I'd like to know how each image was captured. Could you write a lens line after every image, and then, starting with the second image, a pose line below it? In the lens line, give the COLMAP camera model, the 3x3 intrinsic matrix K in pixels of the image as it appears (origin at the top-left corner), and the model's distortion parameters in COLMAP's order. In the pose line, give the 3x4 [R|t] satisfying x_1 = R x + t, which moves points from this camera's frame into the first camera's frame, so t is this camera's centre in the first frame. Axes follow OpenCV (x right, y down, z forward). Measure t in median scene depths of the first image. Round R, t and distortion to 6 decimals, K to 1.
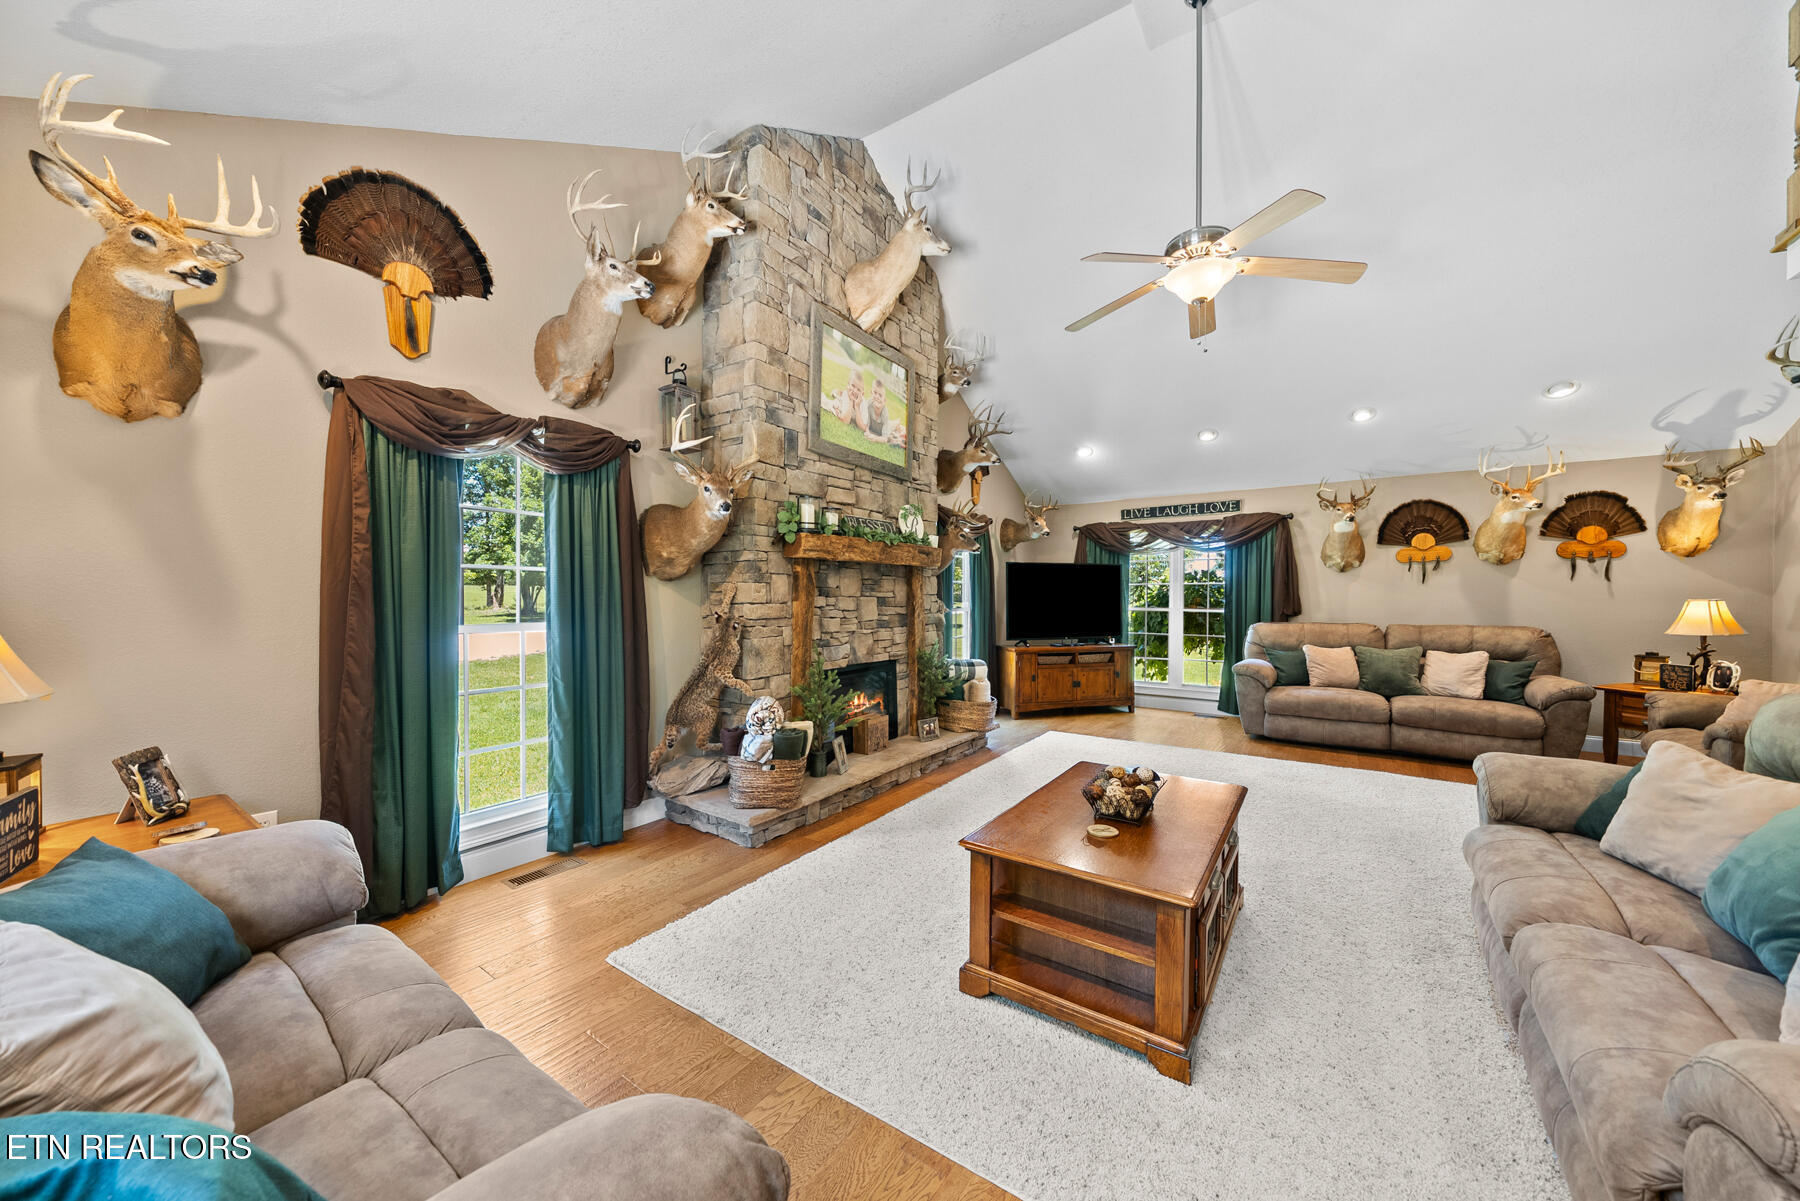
lens RADIAL K [[629.1, 0, 893.0], [0, 629.1, 600.7], [0, 0, 1]] dist [-0.003100, -0.000114]
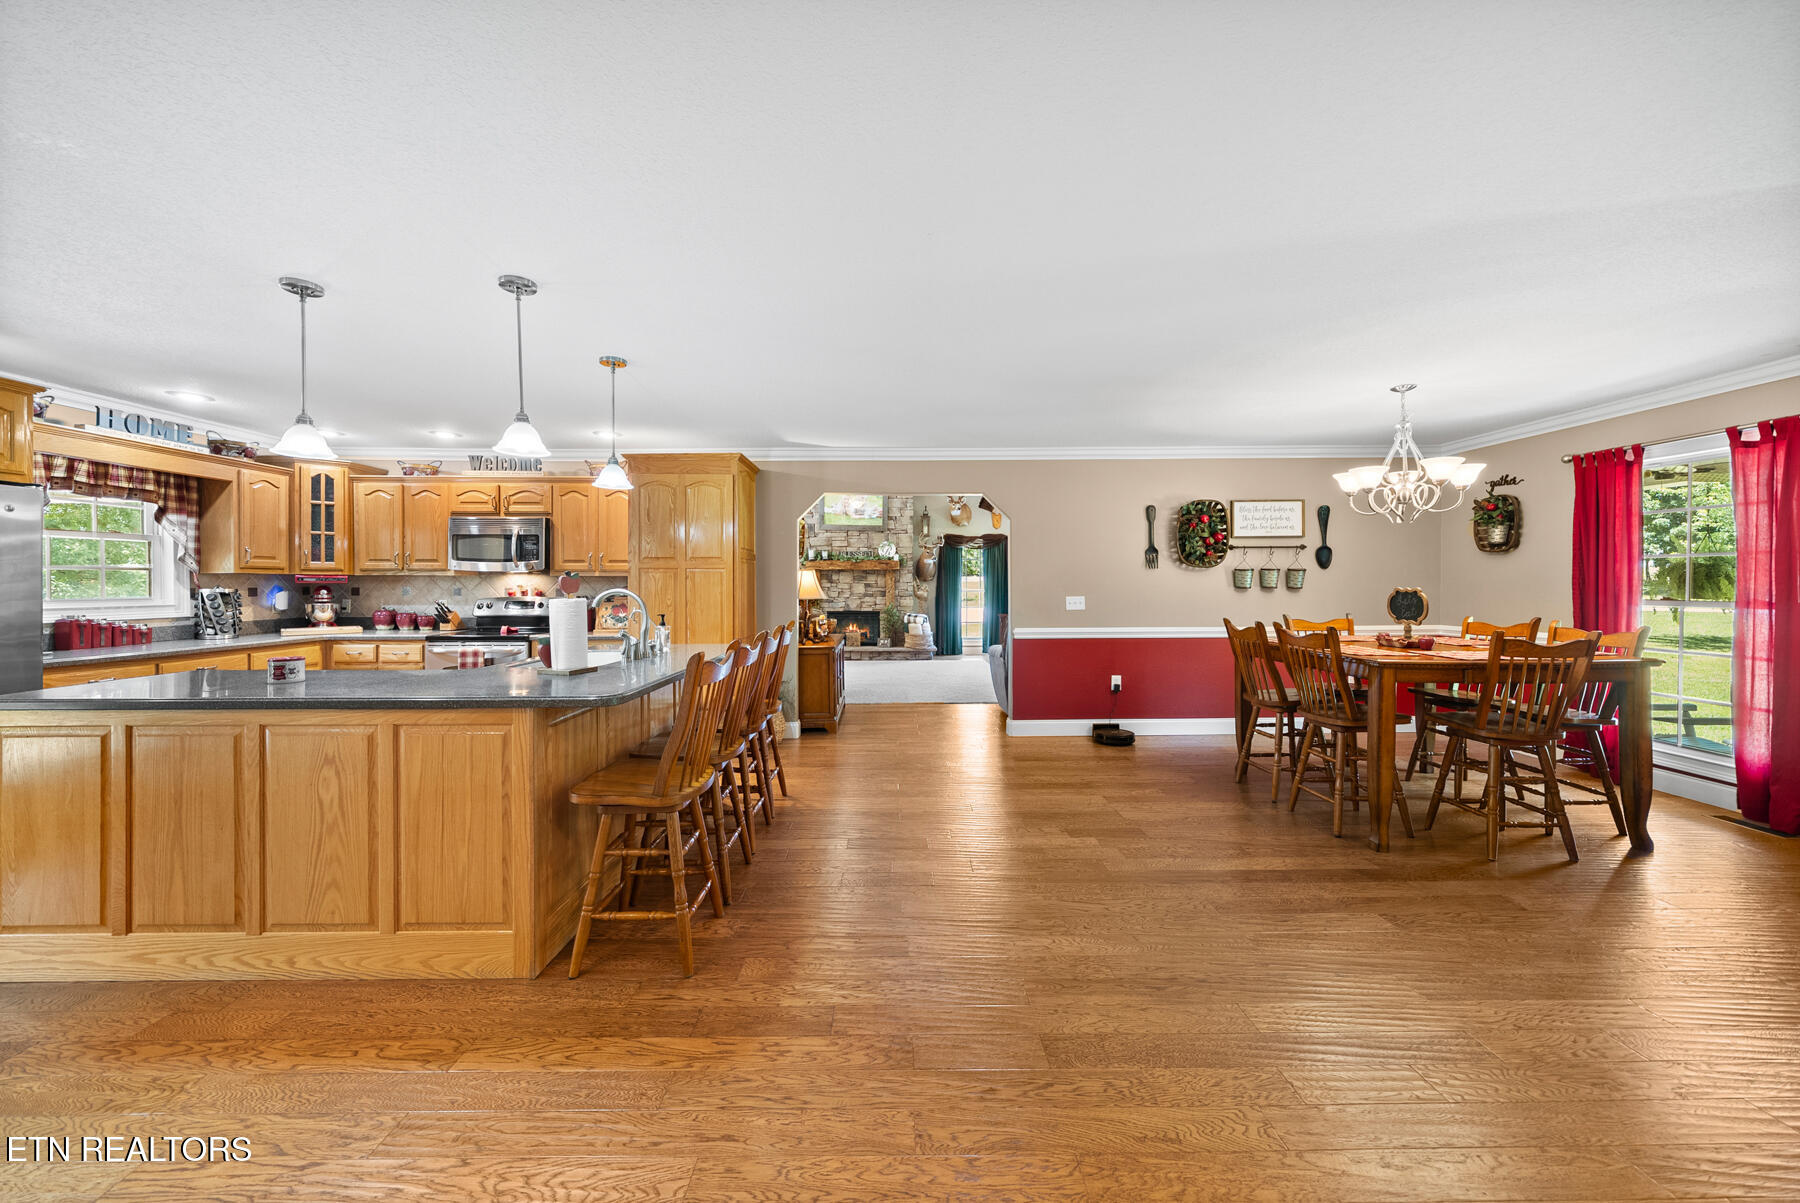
lens RADIAL K [[631.2, 0, 898.6], [0, 631.2, 583.4], [0, 0, 1]] dist [-0.005782, -0.000375]
pose [[0.580113, -0.003917, -0.814526, 1.724084], [-0.005876, 0.999942, -0.008993, 0.012728], [0.814515, 0.010003, 0.580057, -0.230921]]
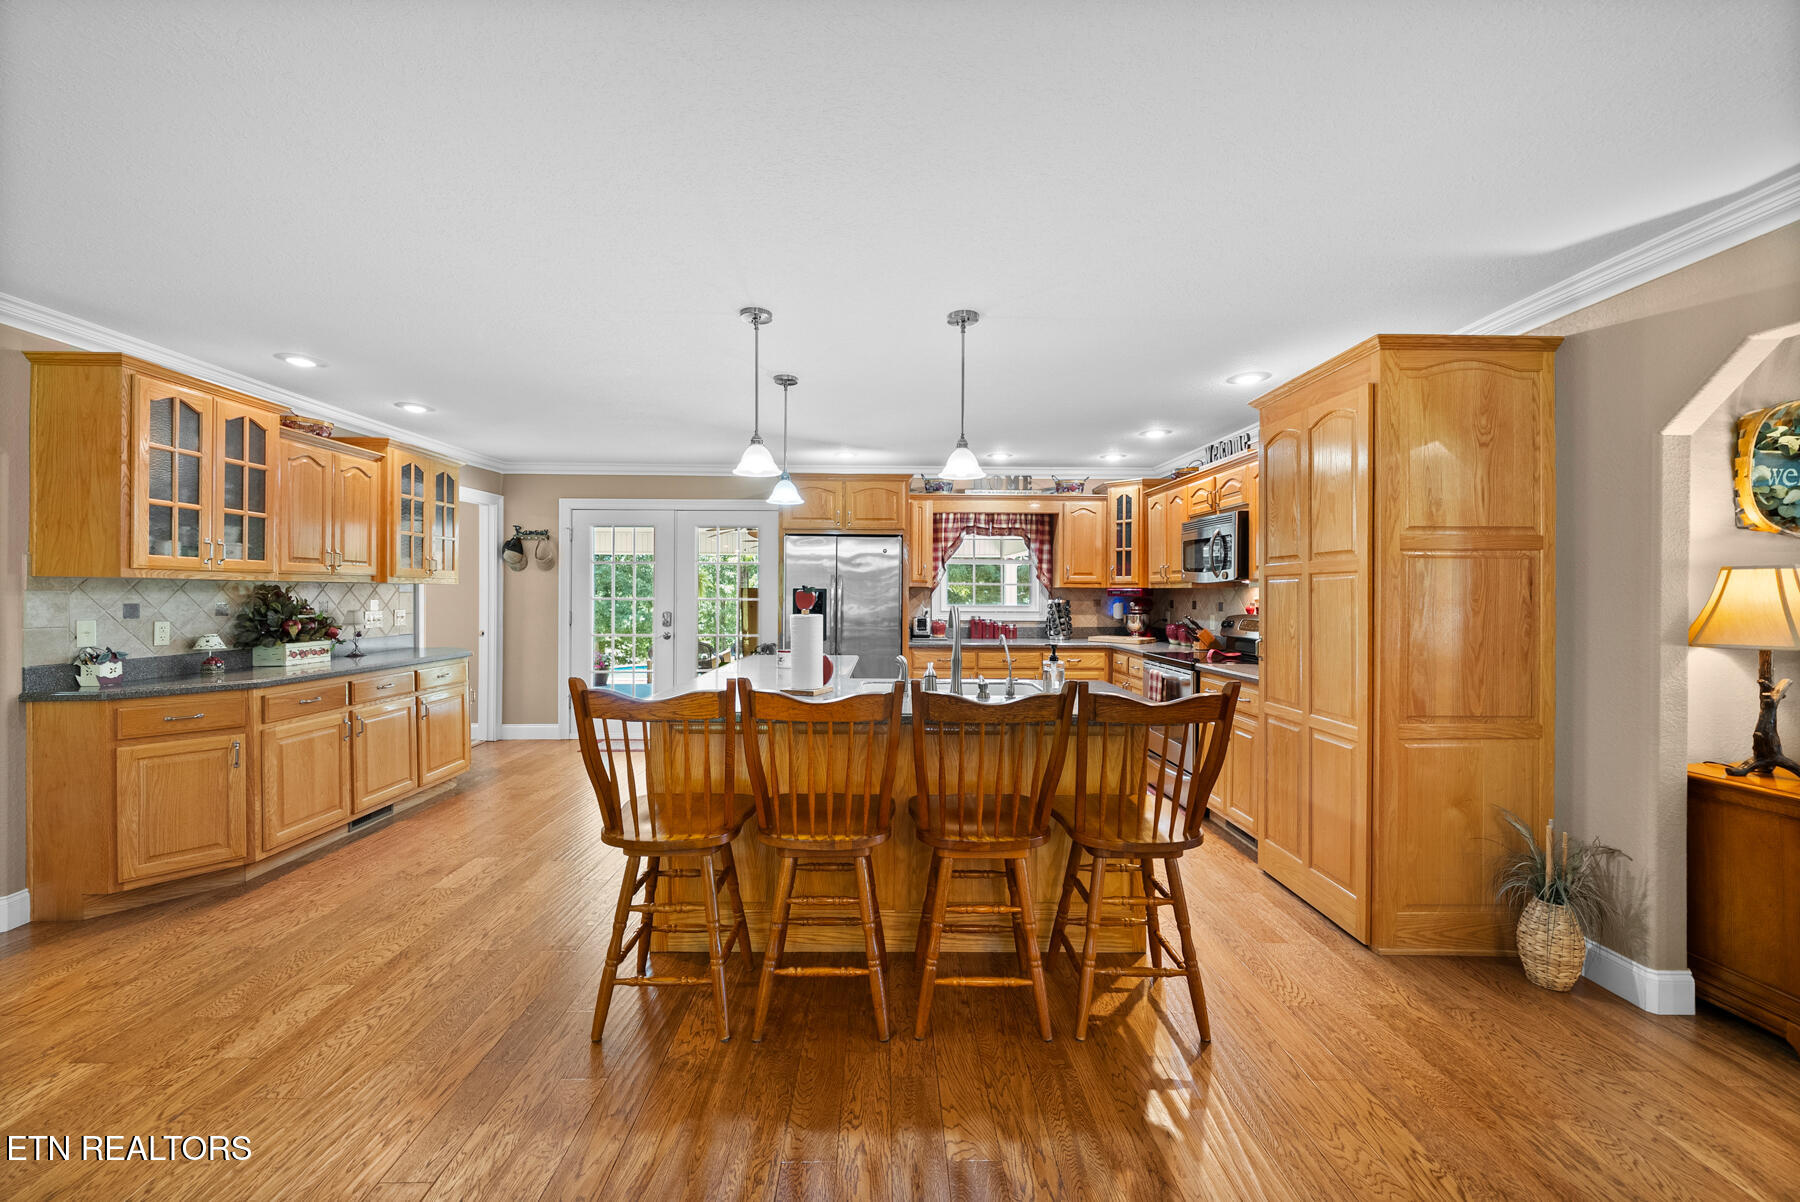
lens RADIAL K [[694.2, 0, 897.7], [0, 694.2, 593.3], [0, 0, 1]] dist [-0.001912, -0.000219]
pose [[-0.809740, -0.005757, -0.586760, 1.426454], [-0.012937, 0.999884, 0.008042, 0.001263], [0.586646, 0.014103, -0.809721, 0.285934]]
